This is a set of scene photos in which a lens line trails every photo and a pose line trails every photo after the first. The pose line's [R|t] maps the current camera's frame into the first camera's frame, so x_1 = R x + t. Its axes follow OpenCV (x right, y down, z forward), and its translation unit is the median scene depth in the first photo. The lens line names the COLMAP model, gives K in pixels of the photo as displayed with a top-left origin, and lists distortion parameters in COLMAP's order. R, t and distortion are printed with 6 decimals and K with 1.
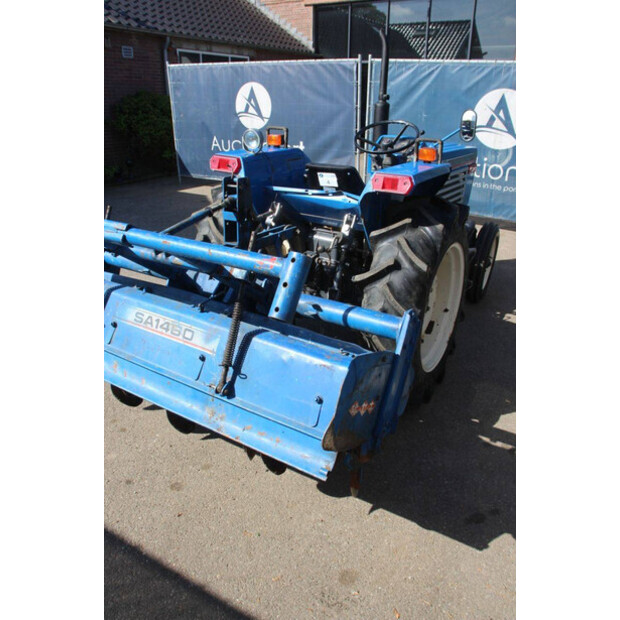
lens RADIAL K [[504.8, 0, 308.3], [0, 504.8, 309.8], [0, 0, 1]] dist [-0.126764, 0.069602]
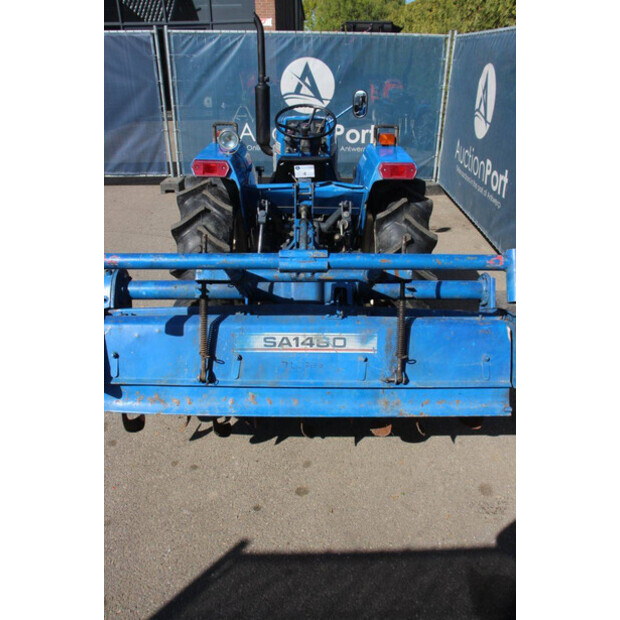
lens RADIAL K [[504.8, 0, 316.1], [0, 504.8, 311.4], [0, 0, 1]] dist [-0.126764, 0.069602]
pose [[0.848490, -0.255773, 0.463298, -0.584897], [0.218411, 0.966659, 0.133663, -0.128535], [-0.482039, -0.012222, 0.876065, 0.074292]]
